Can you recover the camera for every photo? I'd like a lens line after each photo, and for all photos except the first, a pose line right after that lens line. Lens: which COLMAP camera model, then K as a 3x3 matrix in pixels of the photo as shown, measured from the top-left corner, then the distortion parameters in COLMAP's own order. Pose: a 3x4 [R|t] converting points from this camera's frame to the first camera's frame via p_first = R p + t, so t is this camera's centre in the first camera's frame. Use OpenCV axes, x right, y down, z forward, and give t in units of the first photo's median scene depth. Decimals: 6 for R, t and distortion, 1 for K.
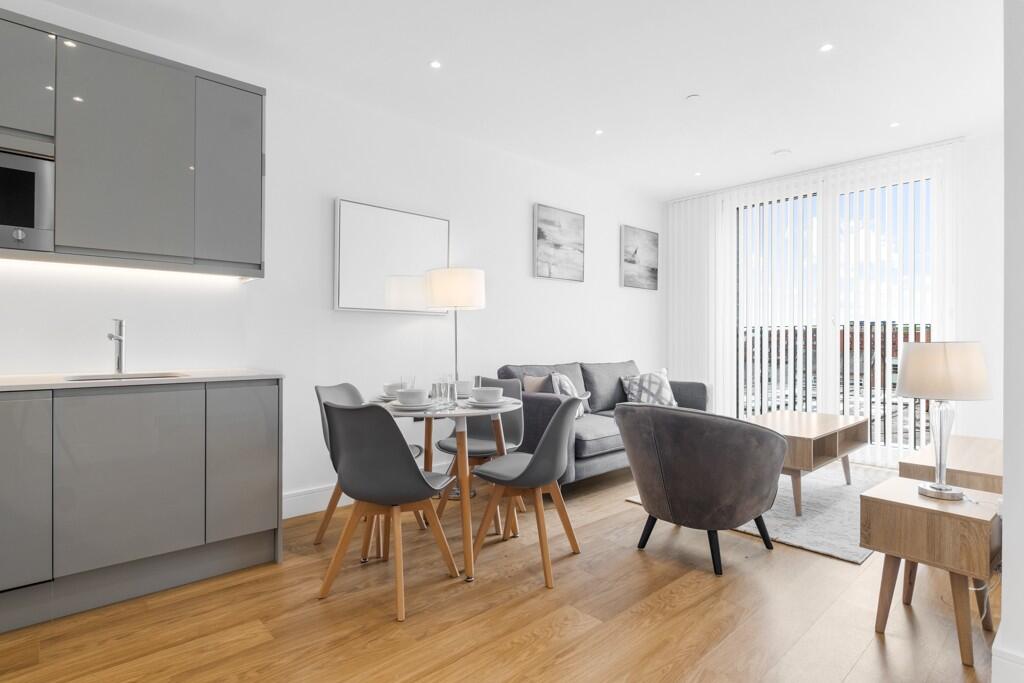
lens RADIAL K [[524.3, 0, 512.0], [0, 524.3, 341.5], [0, 0, 1]] dist [-0.002672, -0.000939]
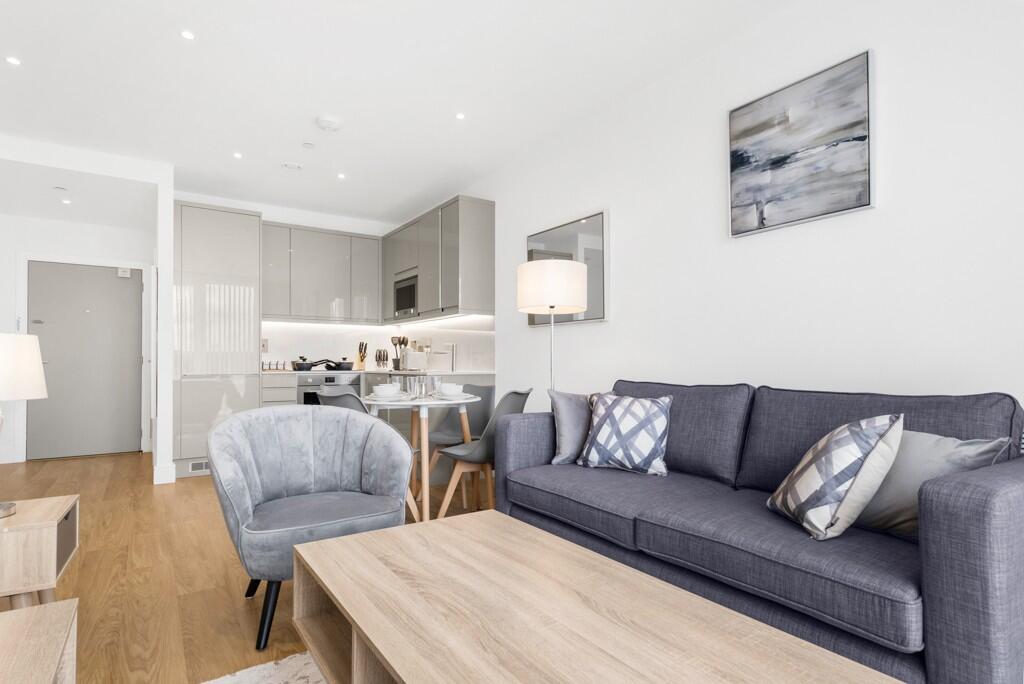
lens RADIAL K [[536.0, 0, 509.2], [0, 536.0, 358.8], [0, 0, 1]] dist [0.004980, 0.000393]
pose [[-0.145377, -0.014107, -0.989276, 1.203671], [-0.003937, 0.999899, -0.013680, 0.040845], [0.989368, 0.001906, -0.145418, 1.501612]]
